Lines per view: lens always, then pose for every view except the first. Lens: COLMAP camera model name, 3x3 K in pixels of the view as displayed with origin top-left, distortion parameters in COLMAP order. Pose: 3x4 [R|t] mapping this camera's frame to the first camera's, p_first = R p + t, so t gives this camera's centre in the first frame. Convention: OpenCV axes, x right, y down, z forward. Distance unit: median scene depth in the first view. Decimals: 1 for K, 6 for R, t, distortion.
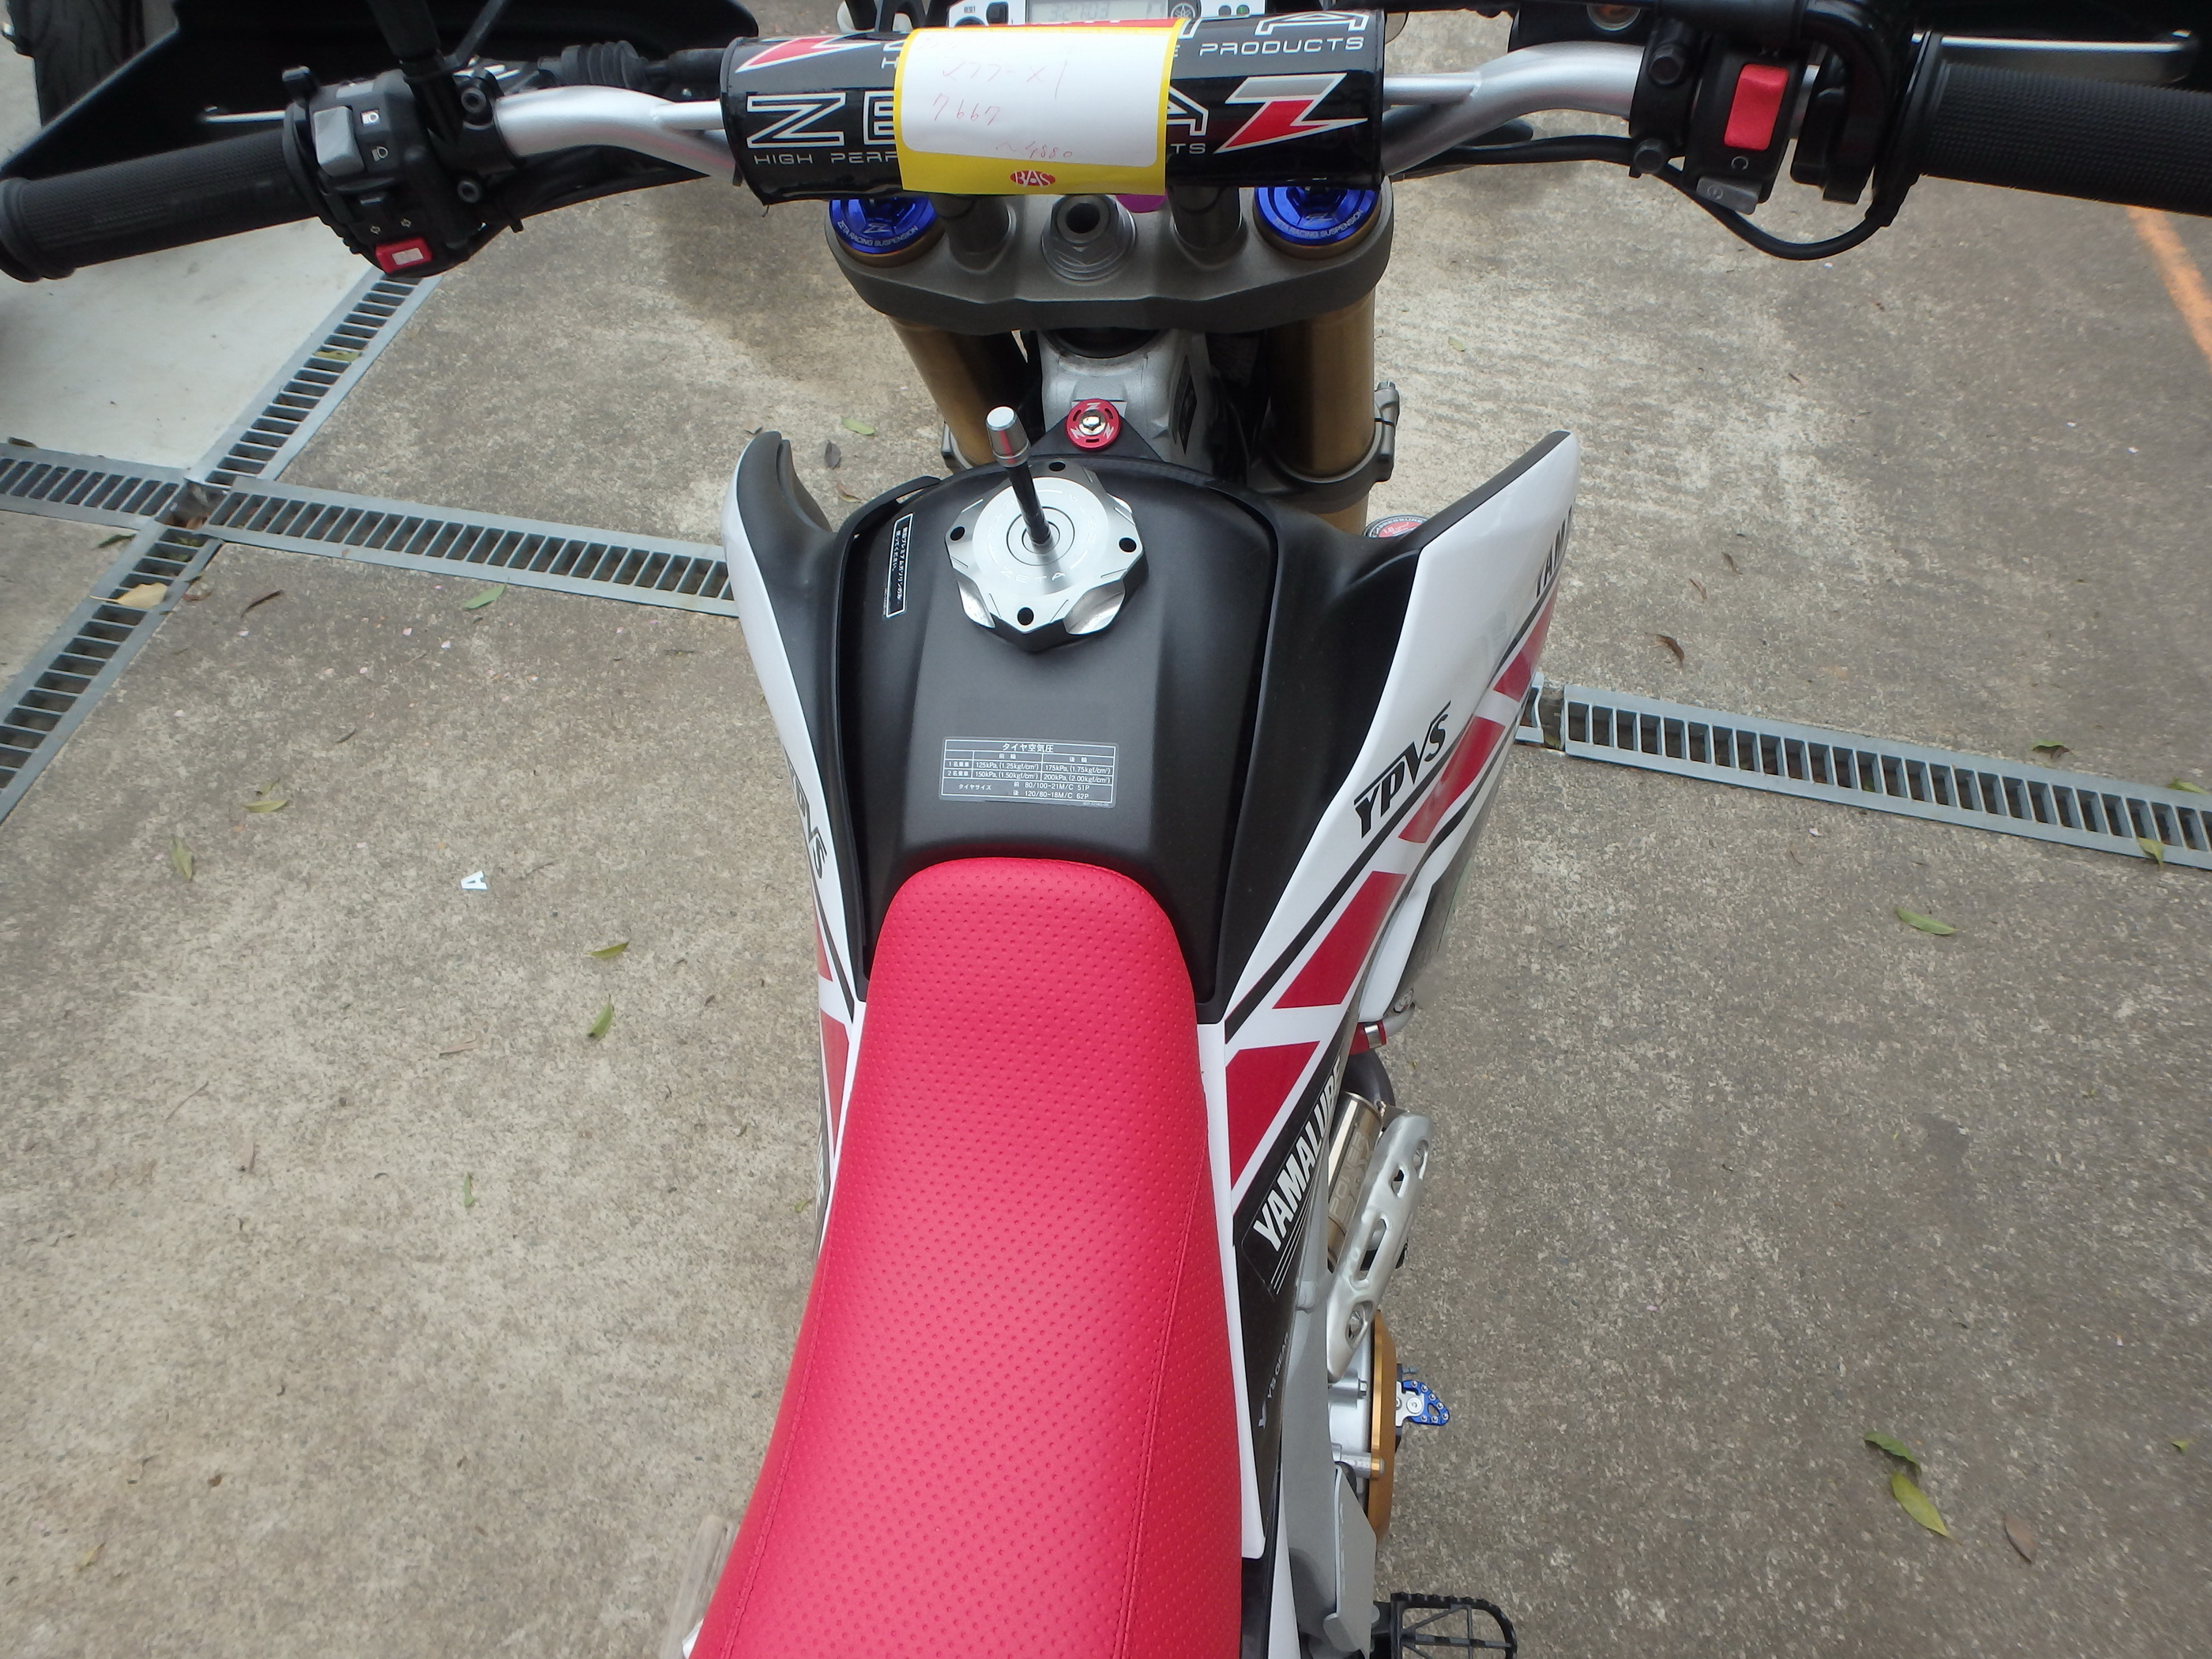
lens RADIAL K [[1348.9, 0, 1135.4], [0, 1348.9, 816.0], [0, 0, 1]] dist [-0.040219, 0.009997]
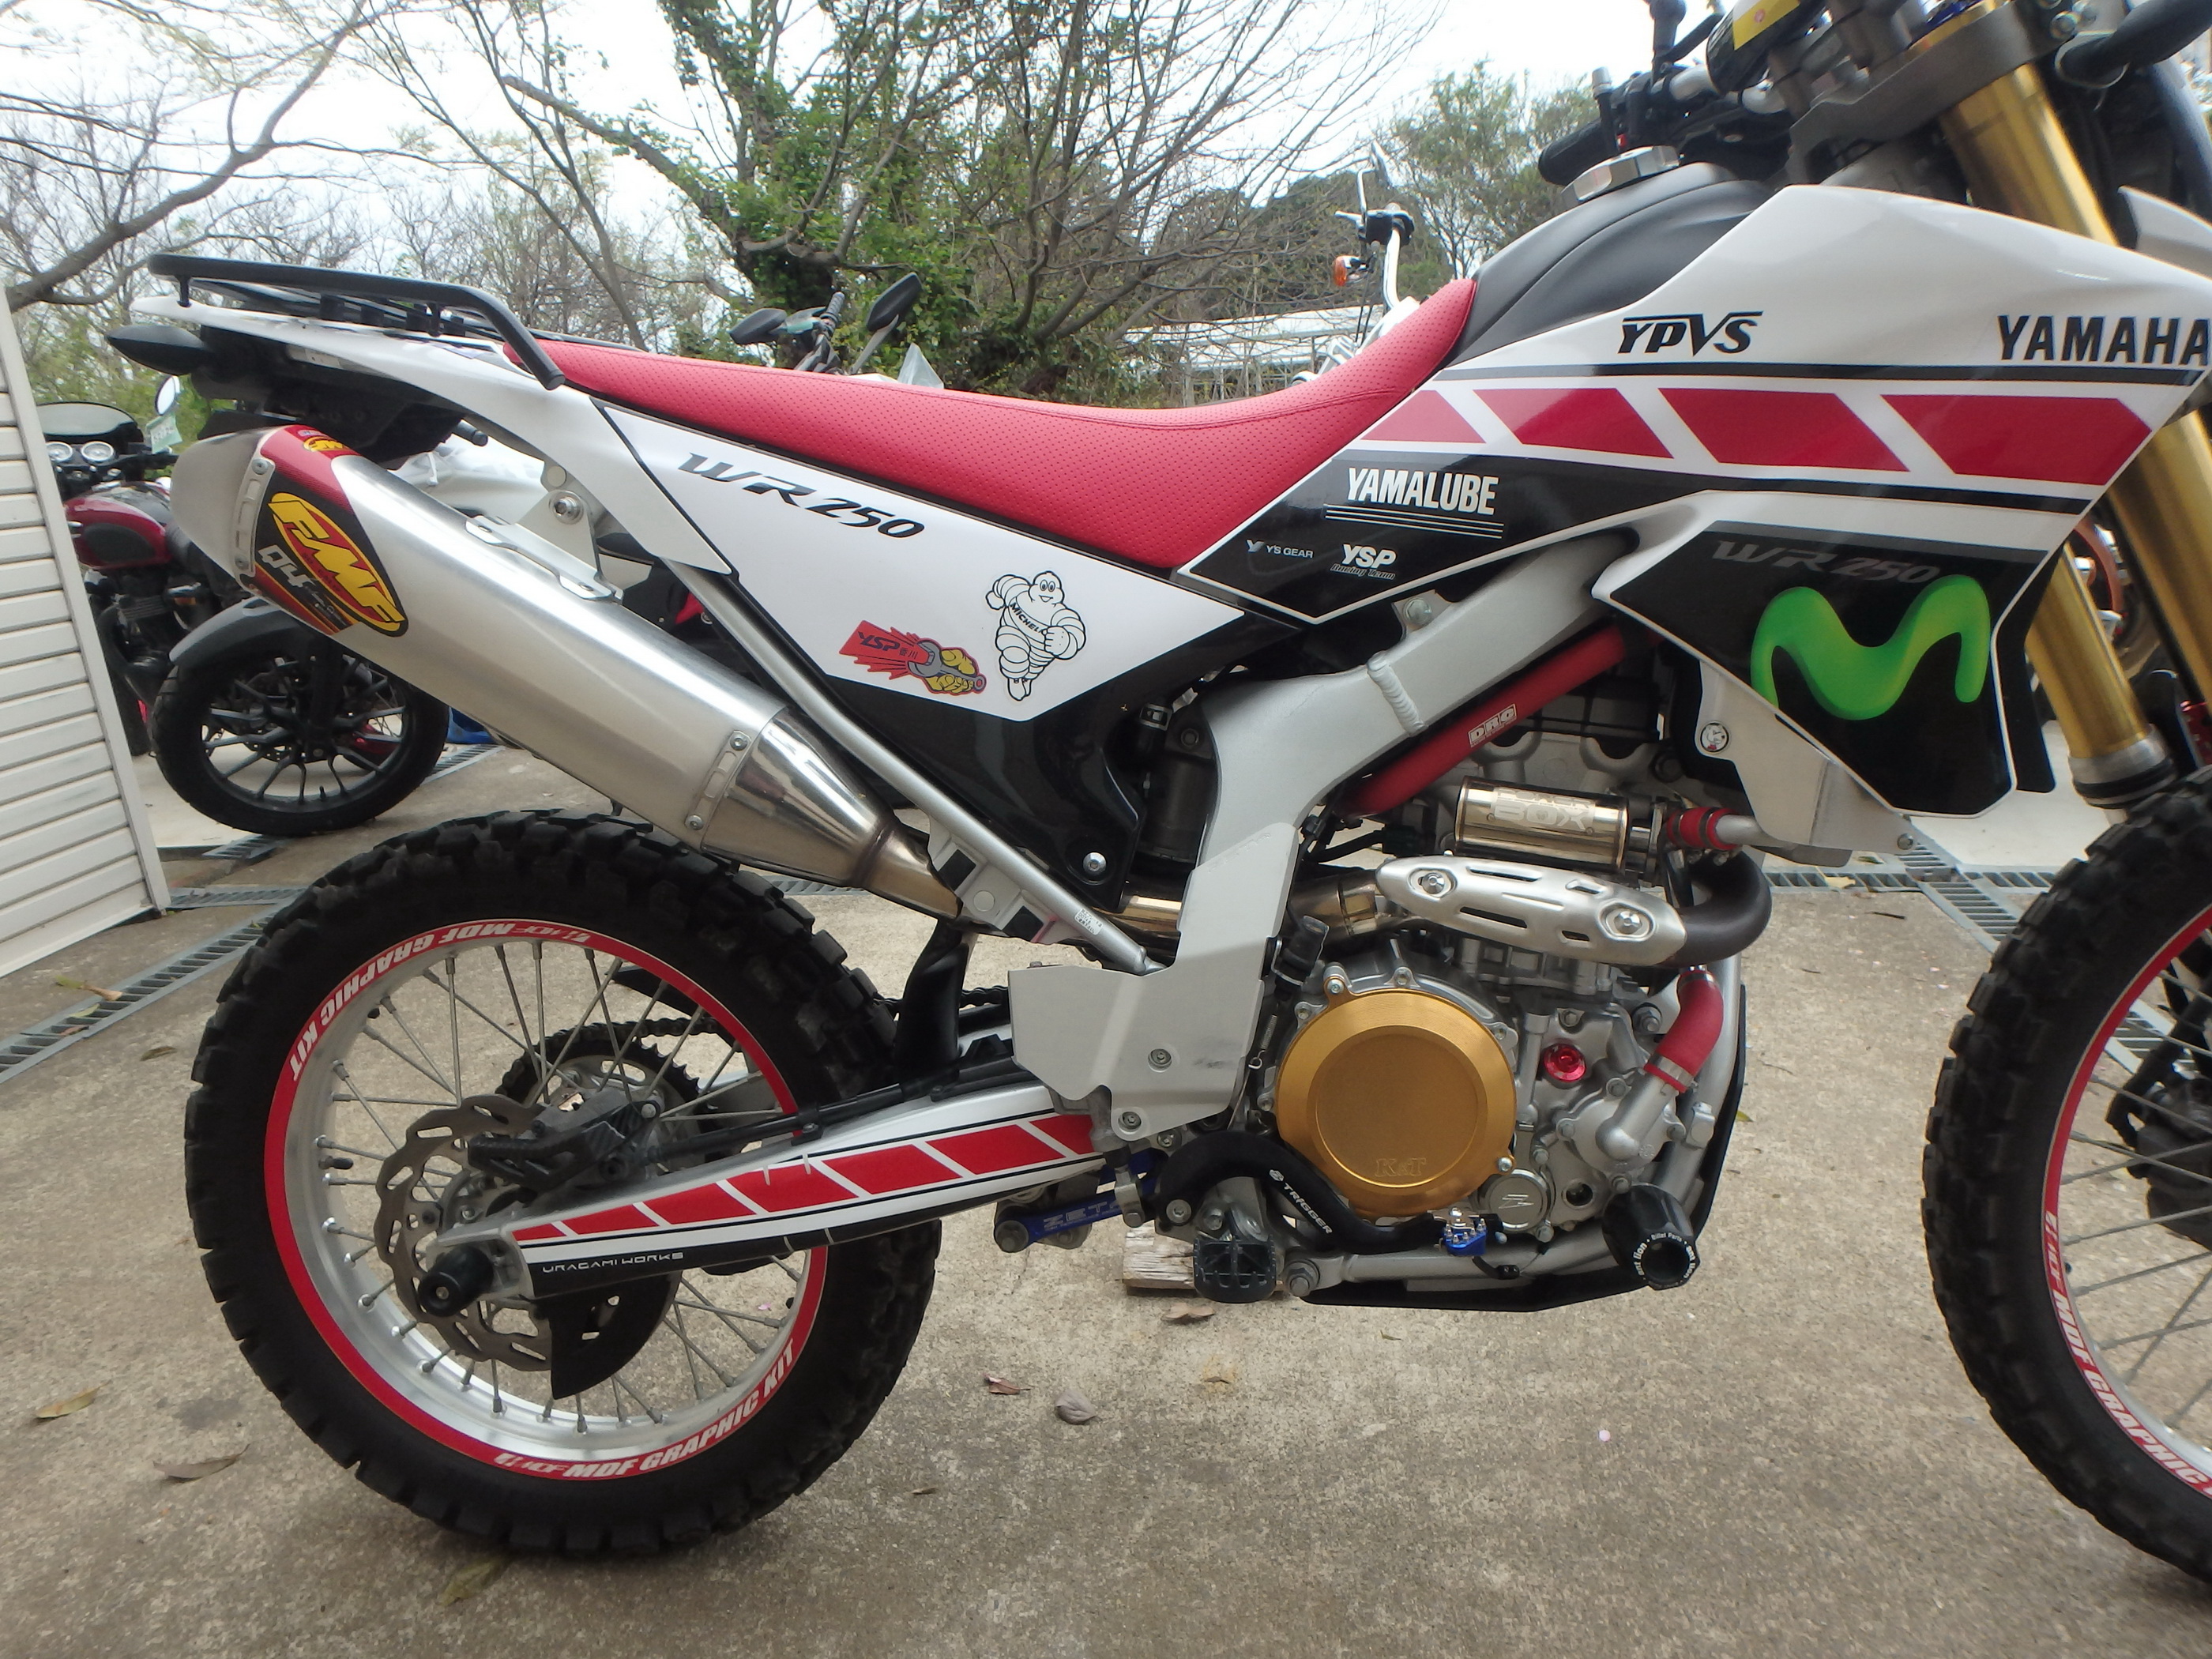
lens RADIAL K [[1342.5, 0, 1107.9], [0, 1342.5, 815.5], [0, 0, 1]] dist [-0.059362, 0.015290]
pose [[0.027884, 0.270292, -0.962375, 0.444483], [-0.769059, 0.620822, 0.152080, 0.140153], [0.638570, 0.735882, 0.225181, 0.196394]]
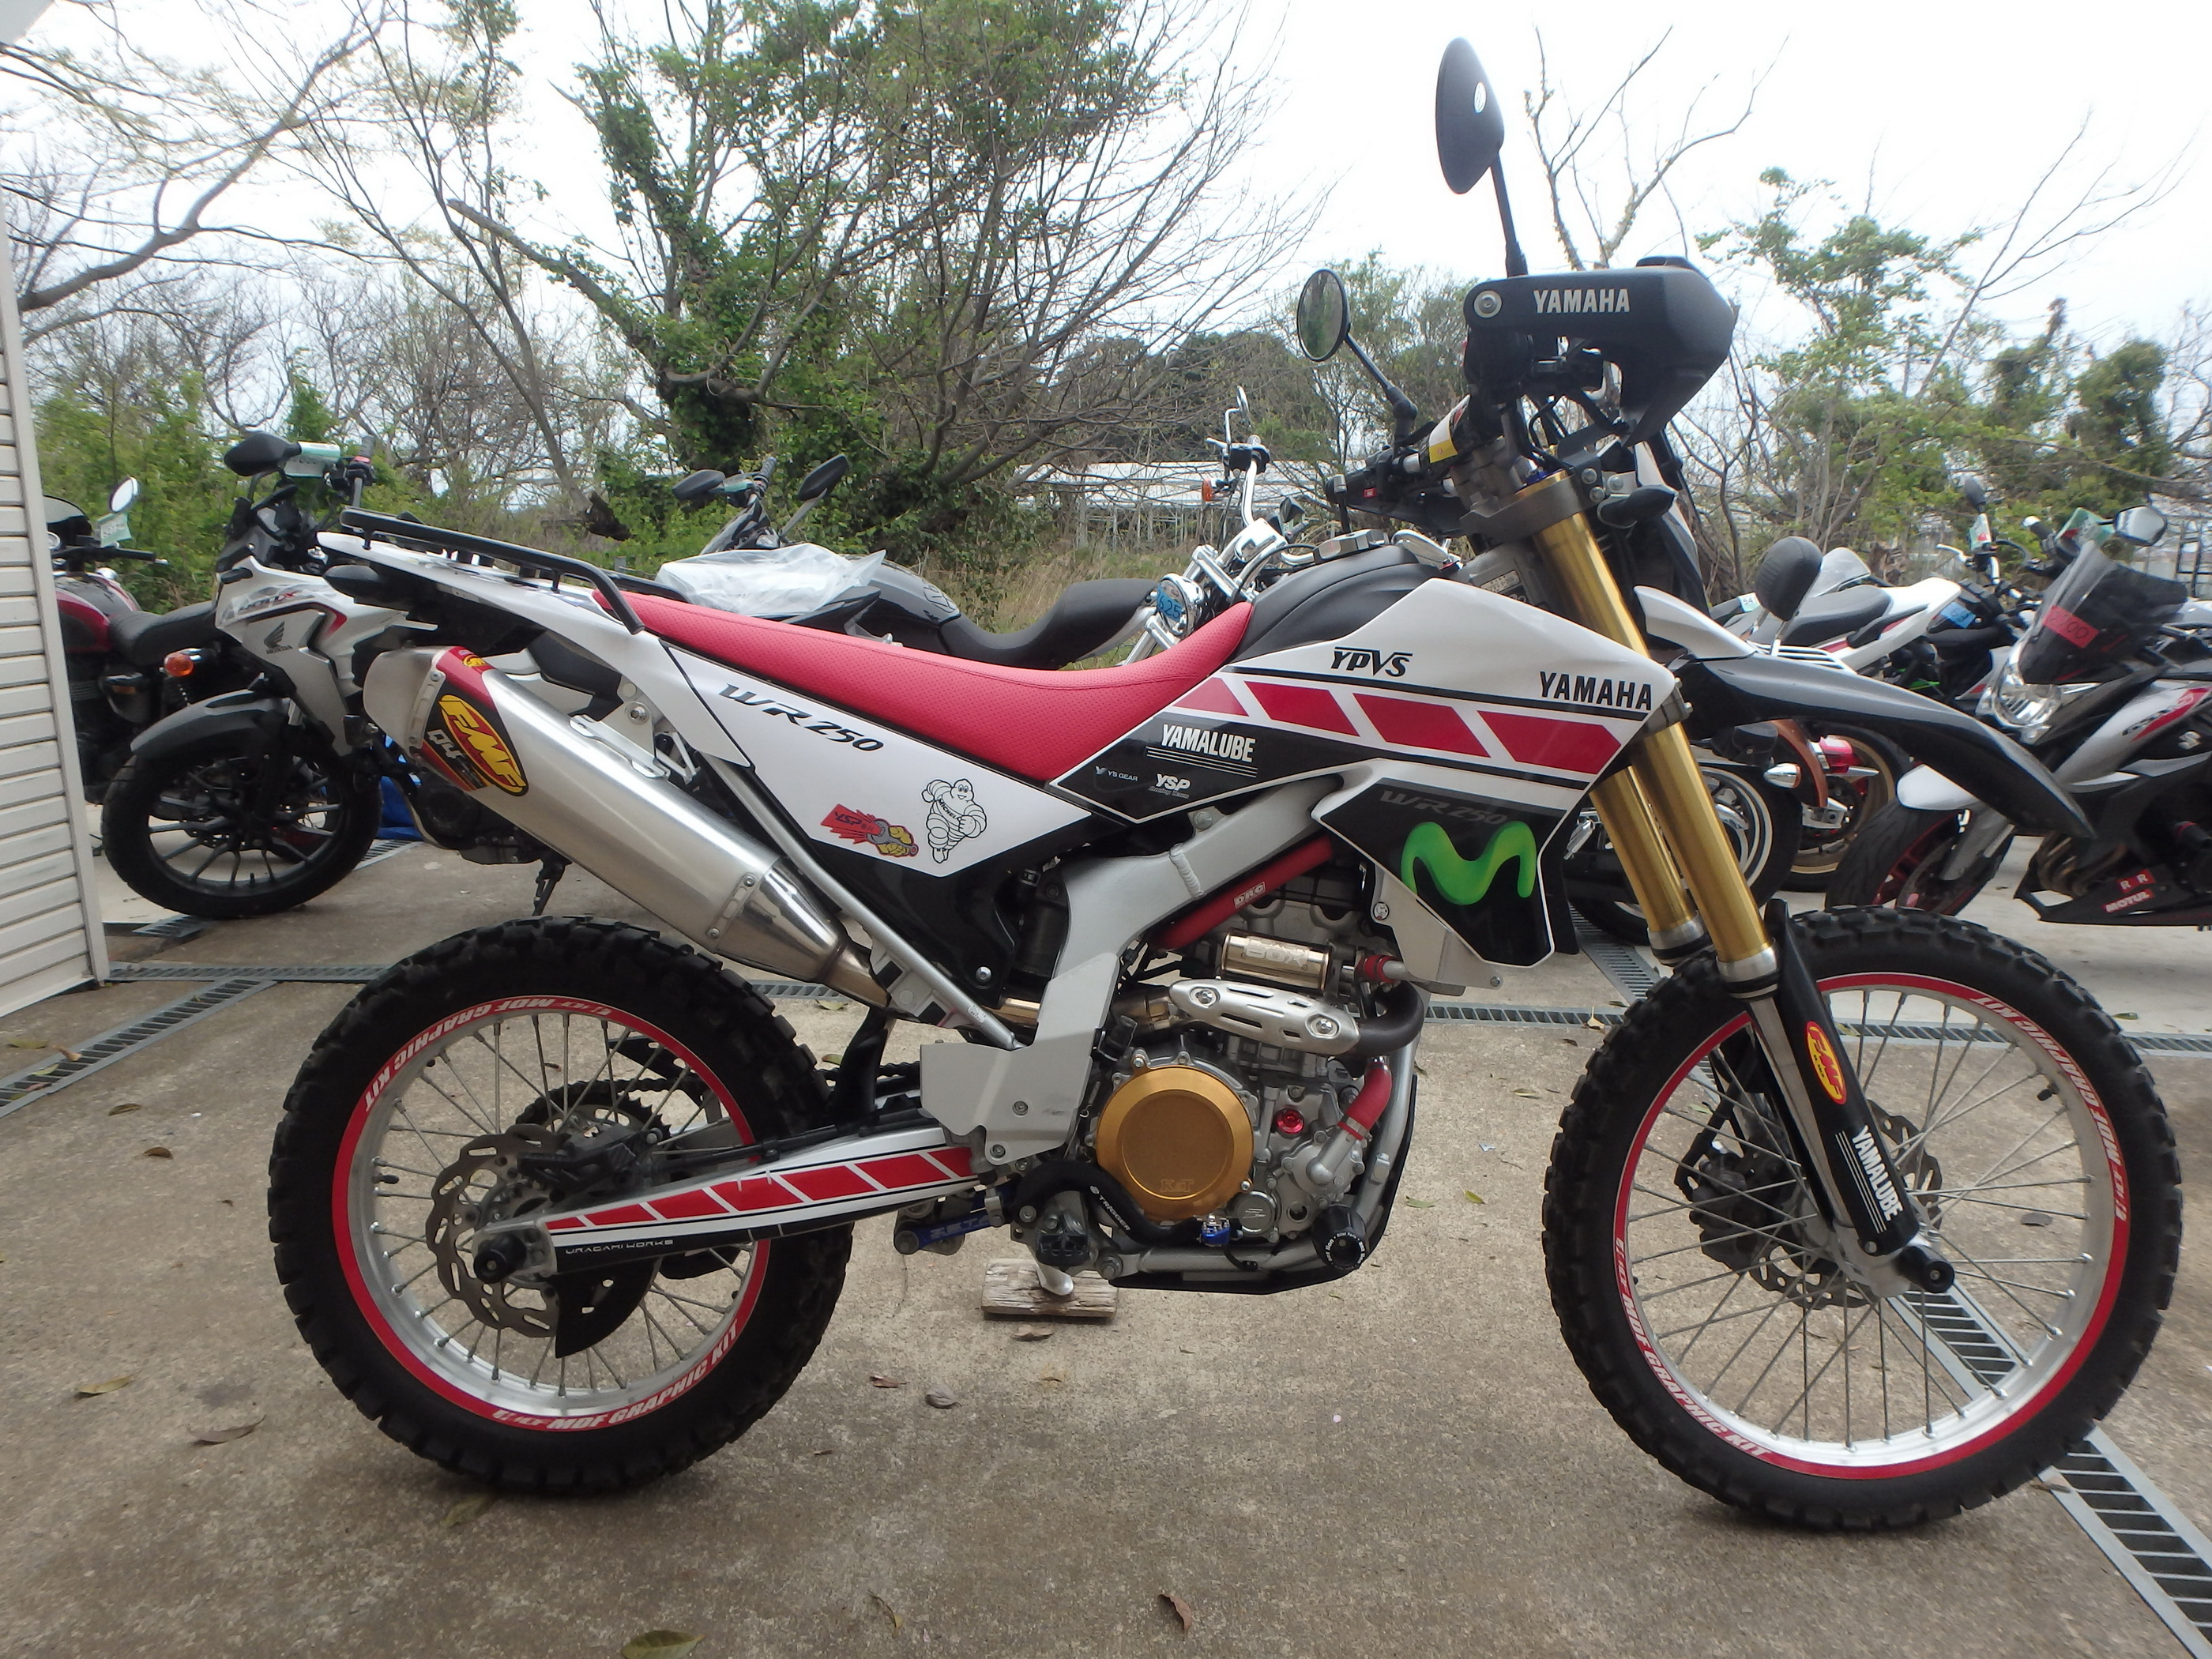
lens RADIAL K [[1329.4, 0, 1121.3], [0, 1329.4, 805.8], [0, 0, 1]] dist [-0.060202, 0.013375]
pose [[0.116522, 0.176500, -0.977379, 0.644957], [-0.808944, 0.587806, 0.009707, 0.112213], [0.576222, 0.789514, 0.211270, 0.143011]]
